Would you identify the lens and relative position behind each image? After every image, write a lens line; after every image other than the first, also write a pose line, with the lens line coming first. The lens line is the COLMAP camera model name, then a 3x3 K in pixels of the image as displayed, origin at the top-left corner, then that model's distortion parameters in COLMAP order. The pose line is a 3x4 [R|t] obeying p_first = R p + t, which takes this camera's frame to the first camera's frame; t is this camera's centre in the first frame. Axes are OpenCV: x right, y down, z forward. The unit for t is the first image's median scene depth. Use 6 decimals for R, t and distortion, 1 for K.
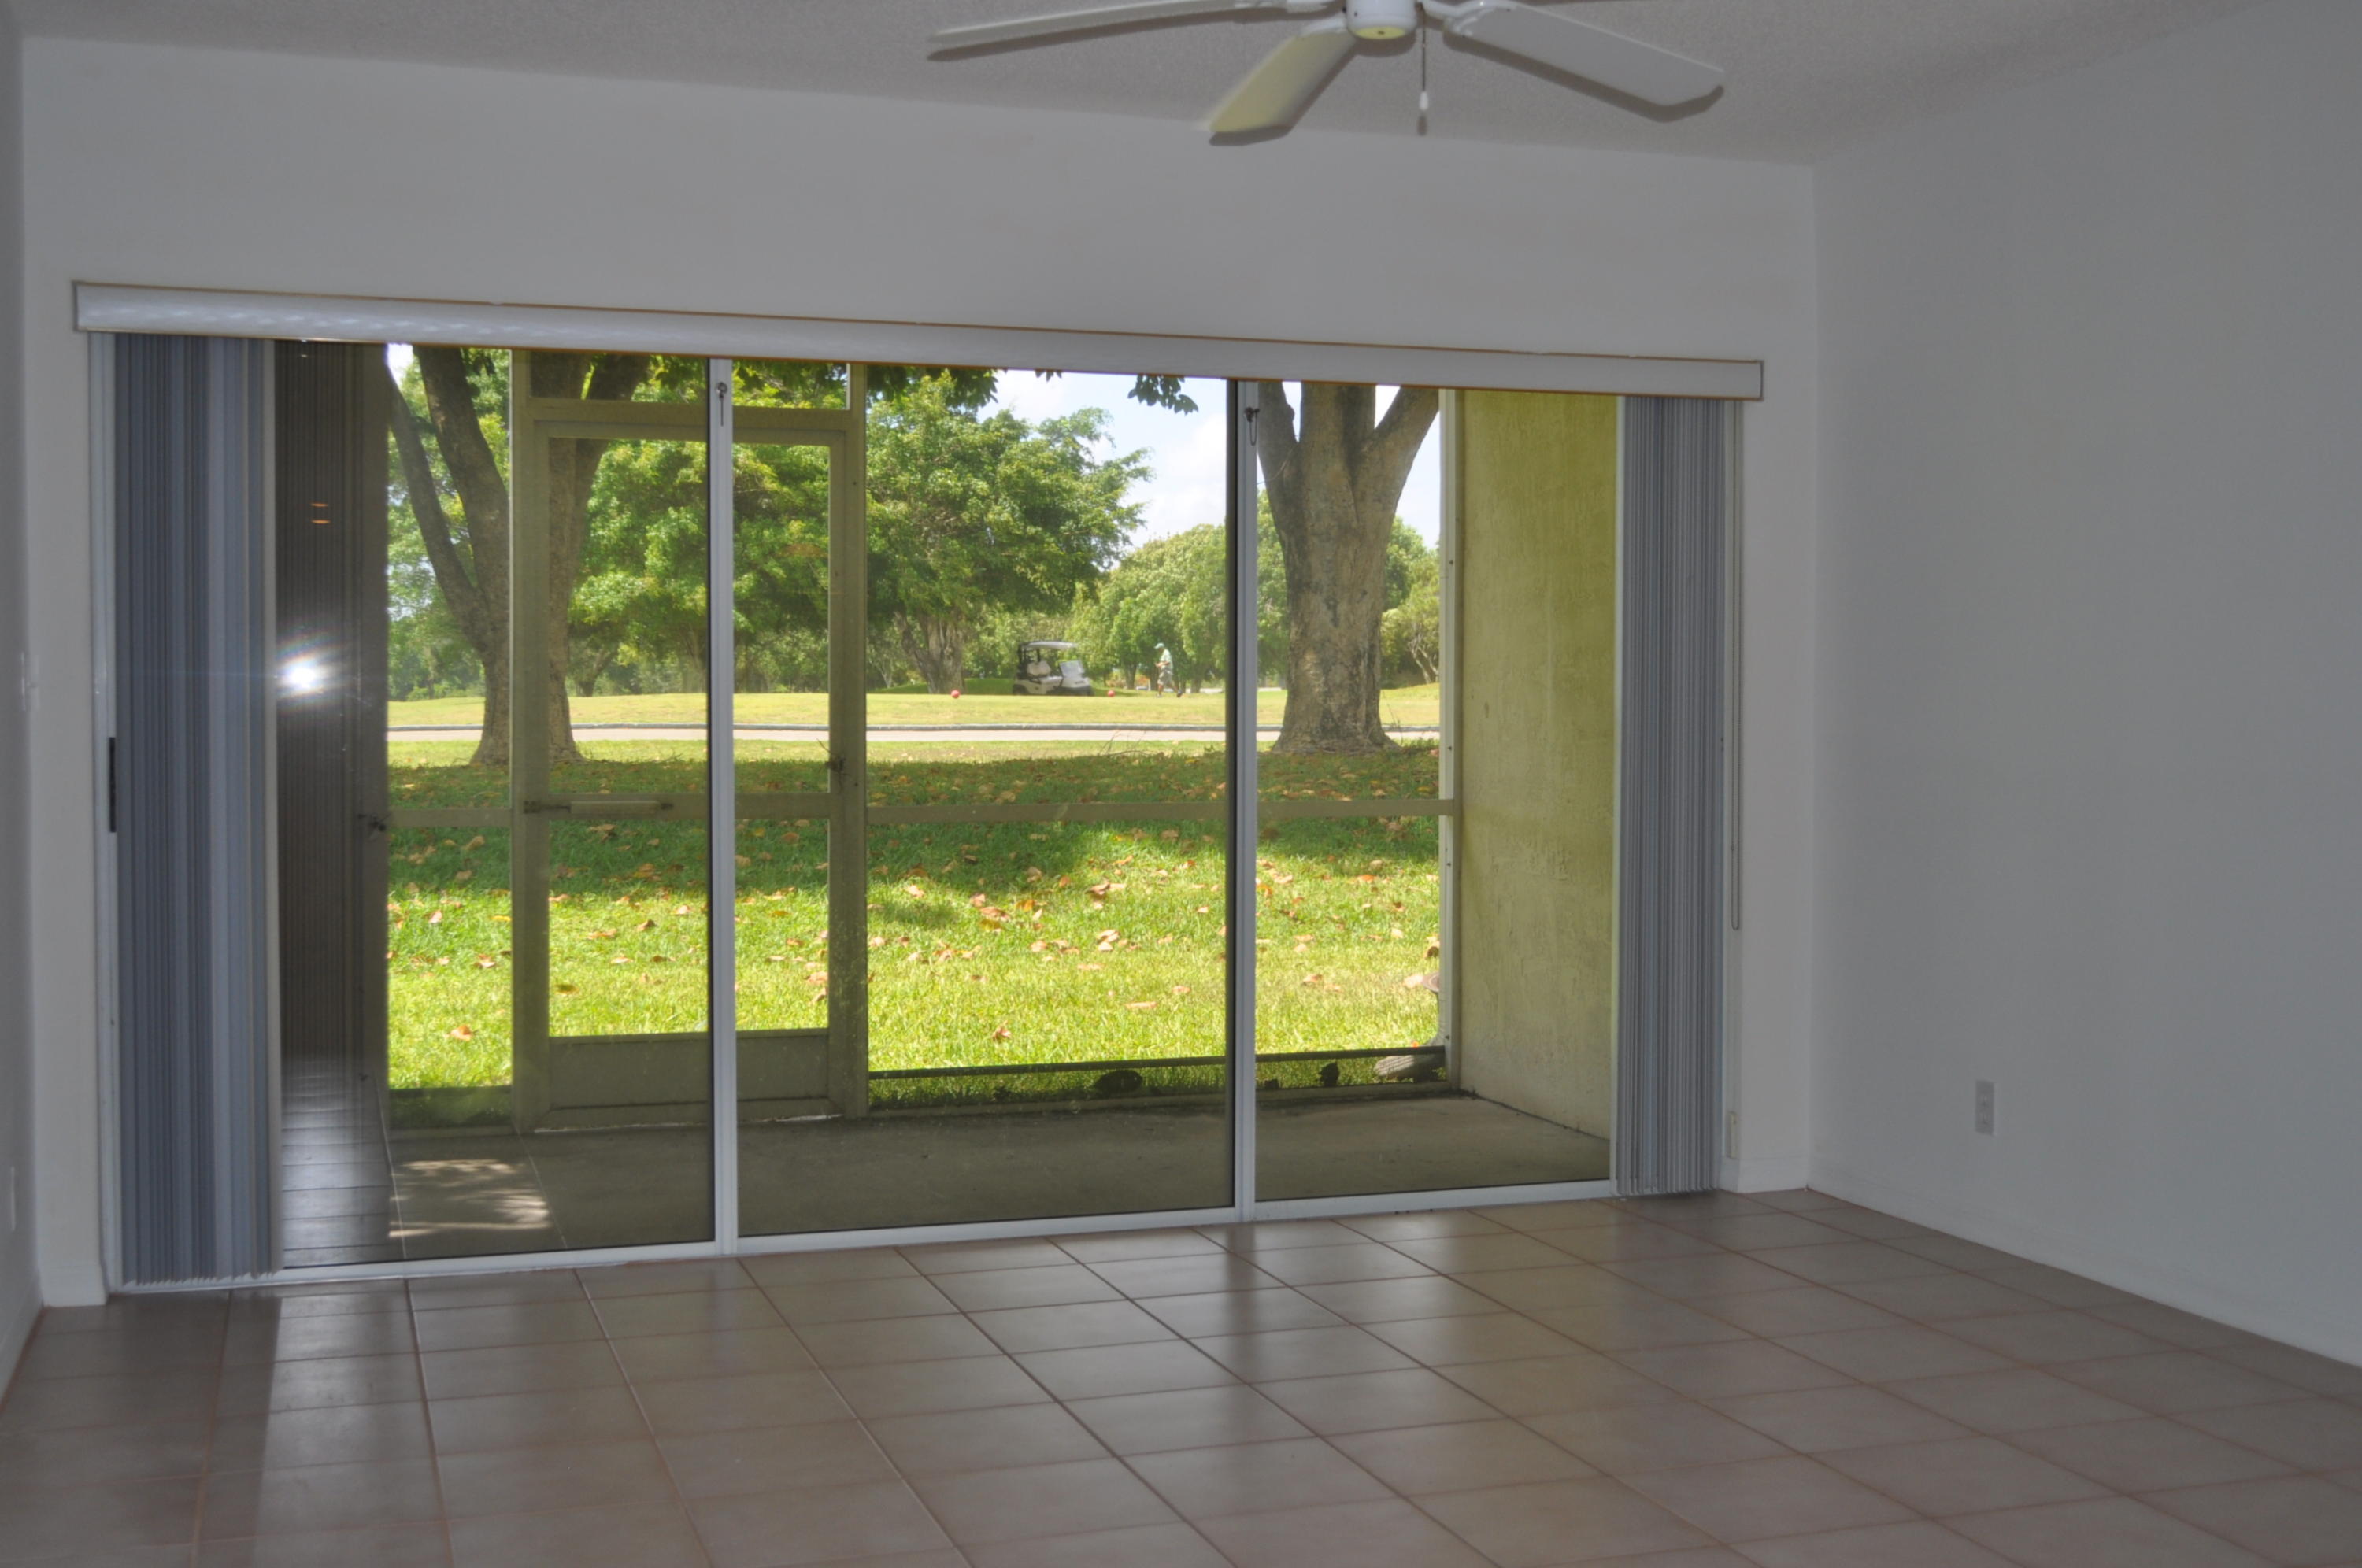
lens RADIAL K [[2616.8, 0, 1182.8], [0, 2616.8, 788.3], [0, 0, 1]] dist [-0.016500, 0.000000]
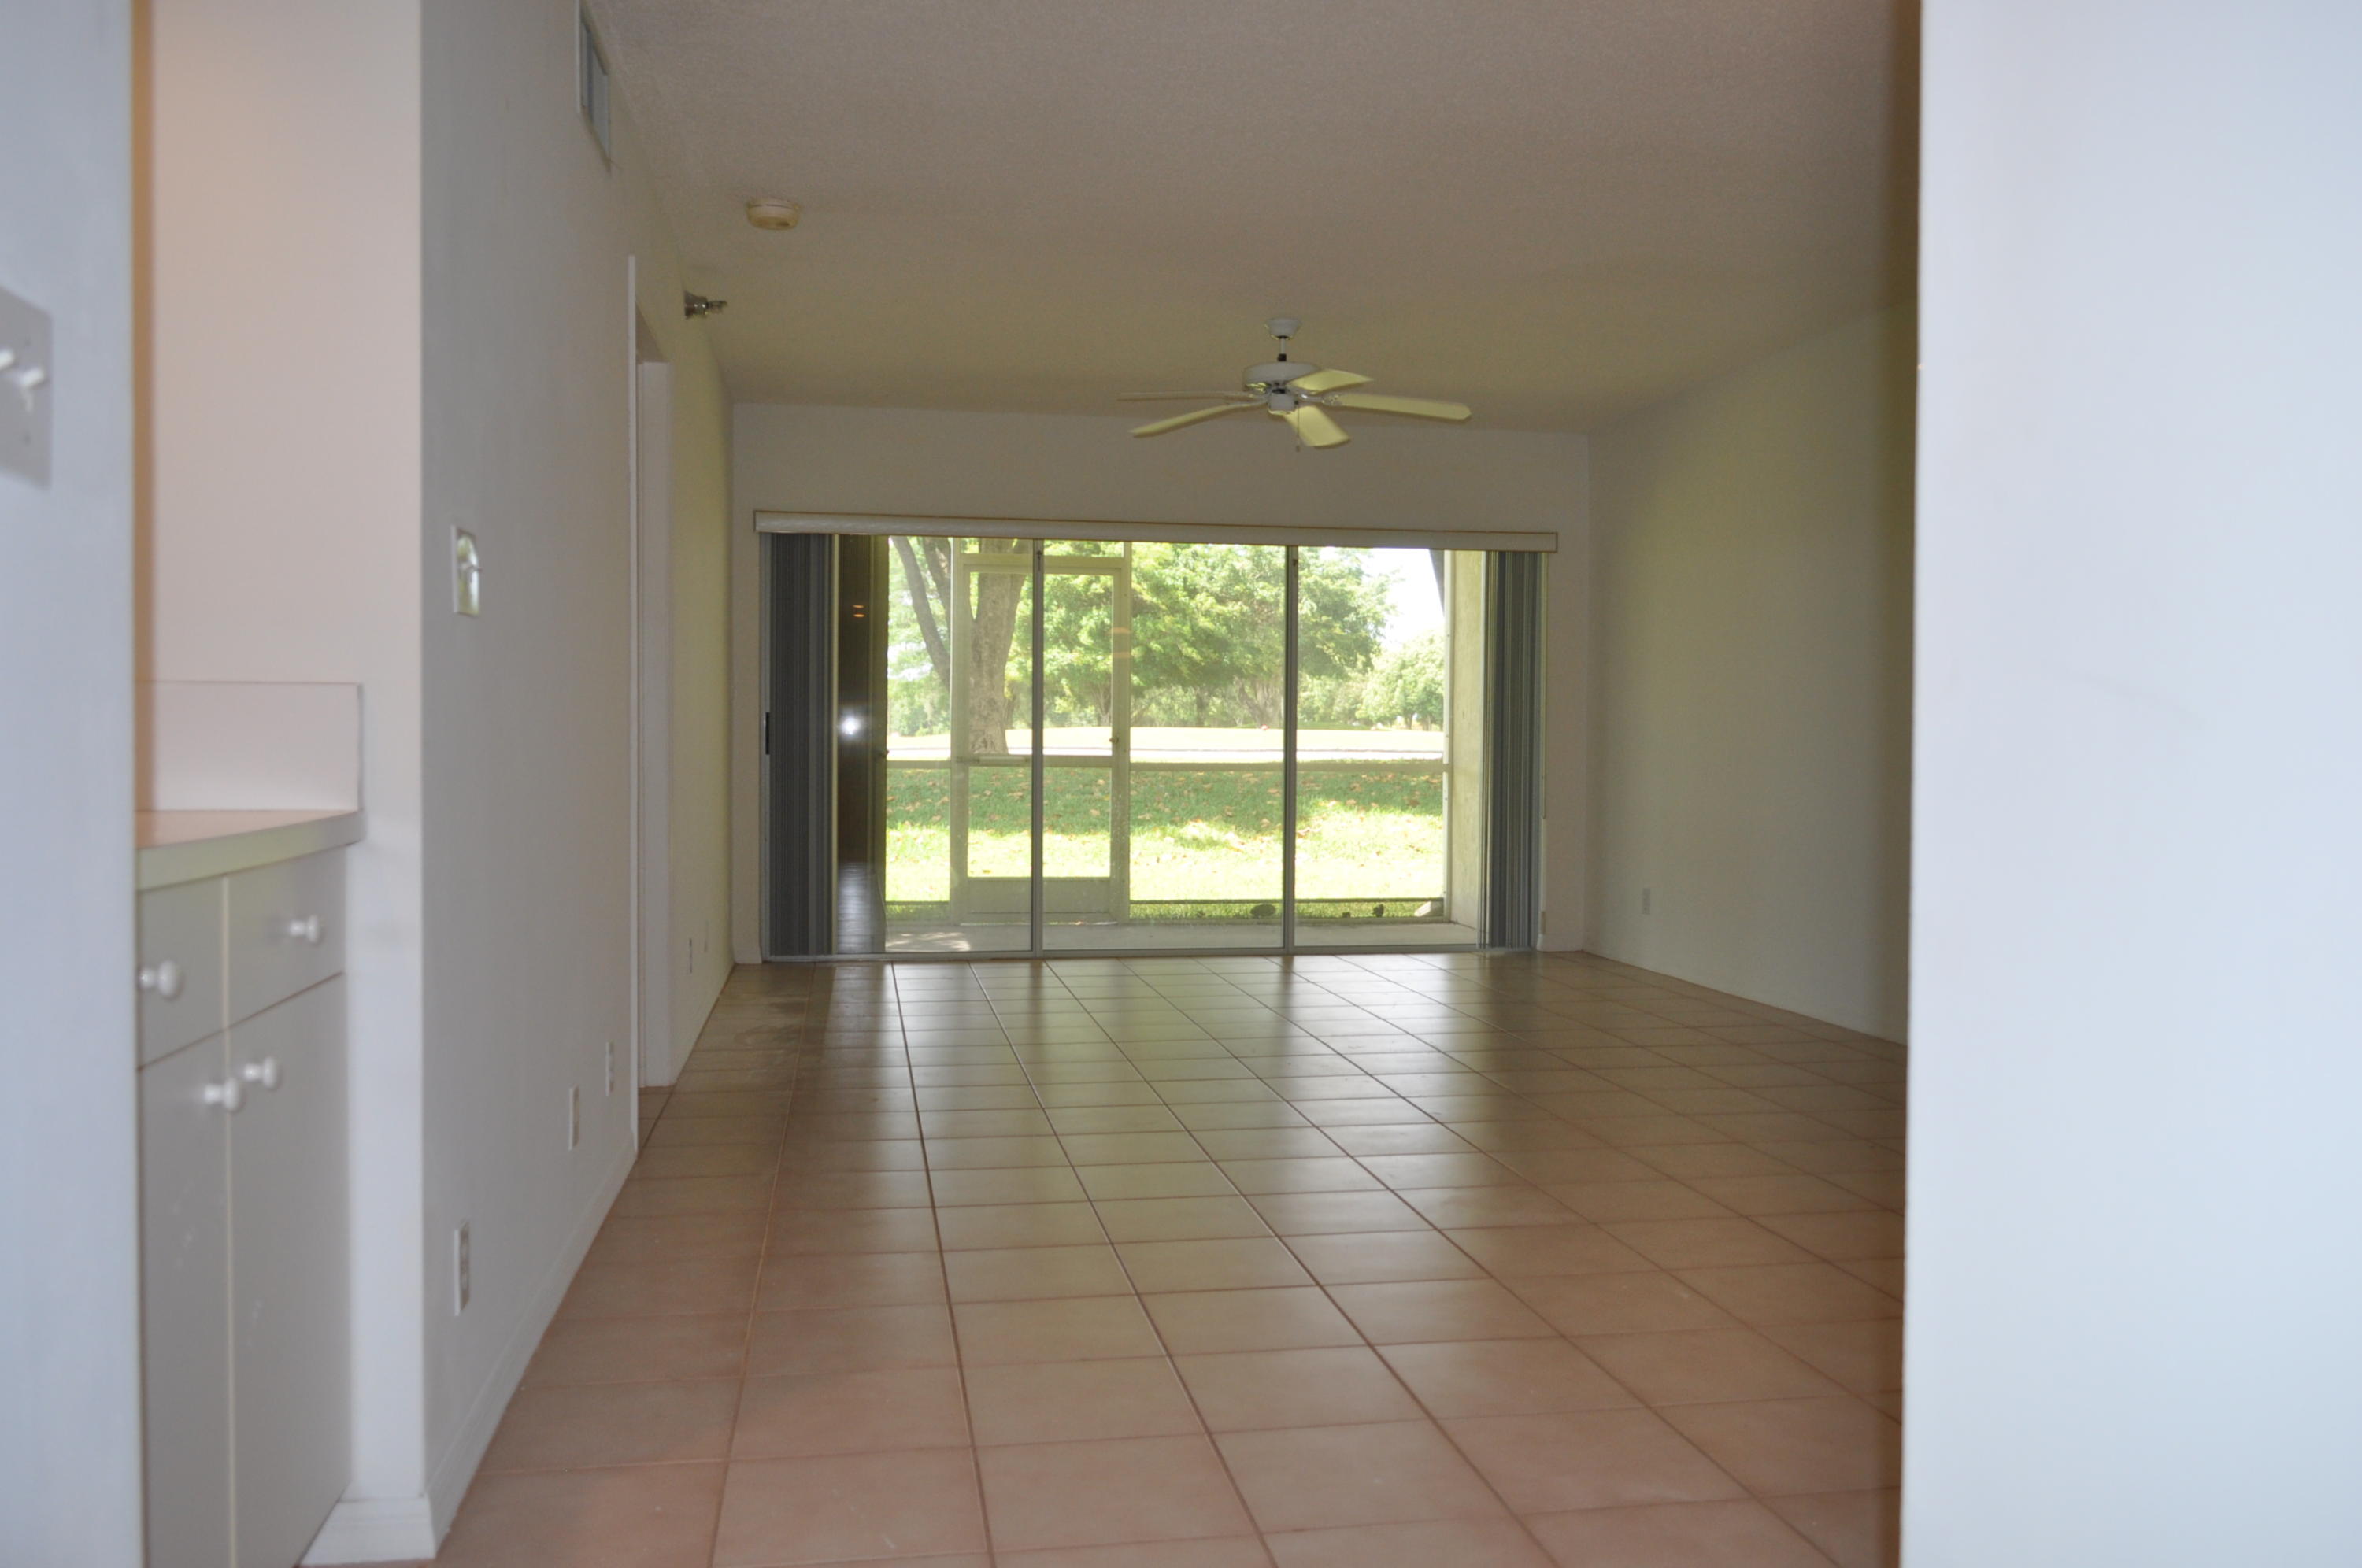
lens RADIAL K [[1833.5, 0, 1182.8], [0, 1833.5, 779.6], [0, 0, 1]] dist [0.002582, 0.001413]
pose [[0.989727, 0.008730, -0.142705, 0.050377], [-0.010376, 0.999888, -0.010790, 0.015400], [0.142595, 0.012160, 0.989706, -0.152225]]
